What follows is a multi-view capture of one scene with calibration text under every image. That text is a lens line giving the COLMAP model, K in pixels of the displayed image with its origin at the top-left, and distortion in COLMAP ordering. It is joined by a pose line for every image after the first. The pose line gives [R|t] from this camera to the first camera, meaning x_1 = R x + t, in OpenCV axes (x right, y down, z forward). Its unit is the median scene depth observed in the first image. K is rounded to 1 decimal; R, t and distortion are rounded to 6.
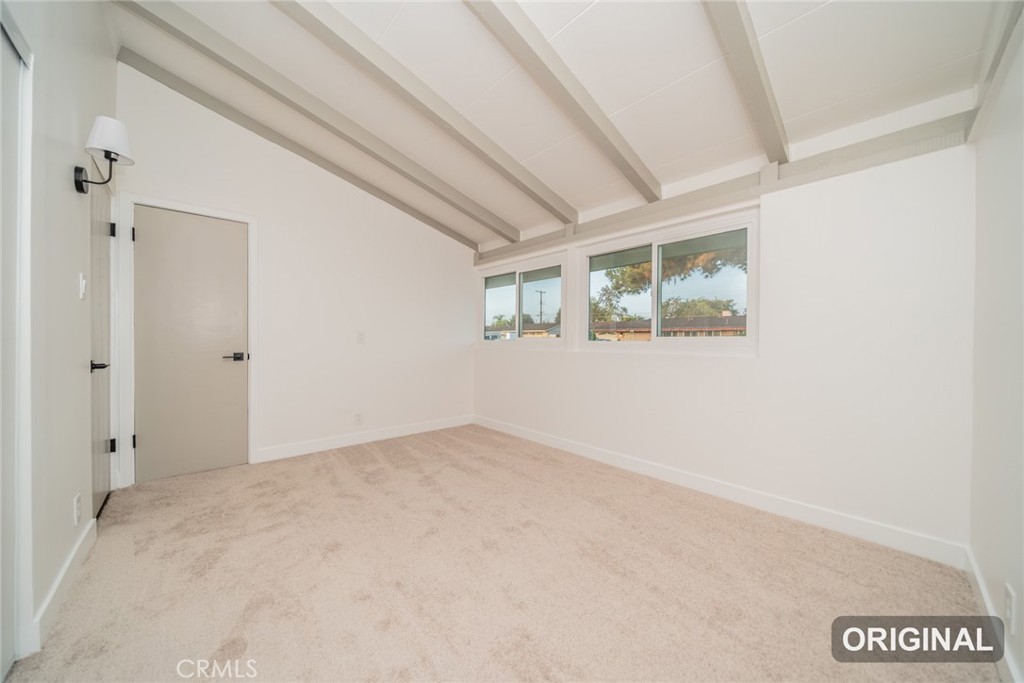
lens RADIAL K [[349.5, 0, 510.2], [0, 349.5, 340.3], [0, 0, 1]] dist [0.000038, -0.000038]
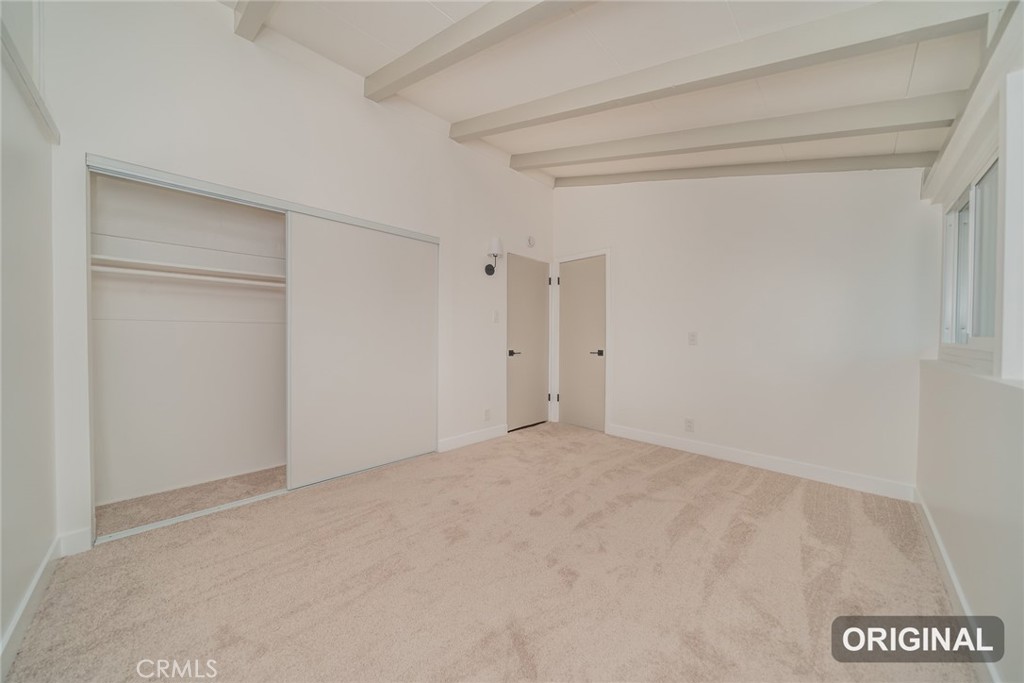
lens RADIAL K [[349.5, 0, 512.9], [0, 349.5, 339.7], [0, 0, 1]] dist [0.000038, -0.000038]
pose [[0.054151, 0.001216, -0.998532, 0.532508], [-0.005502, 0.999984, 0.000920, -0.003545], [0.998518, 0.005444, 0.054157, 0.527134]]
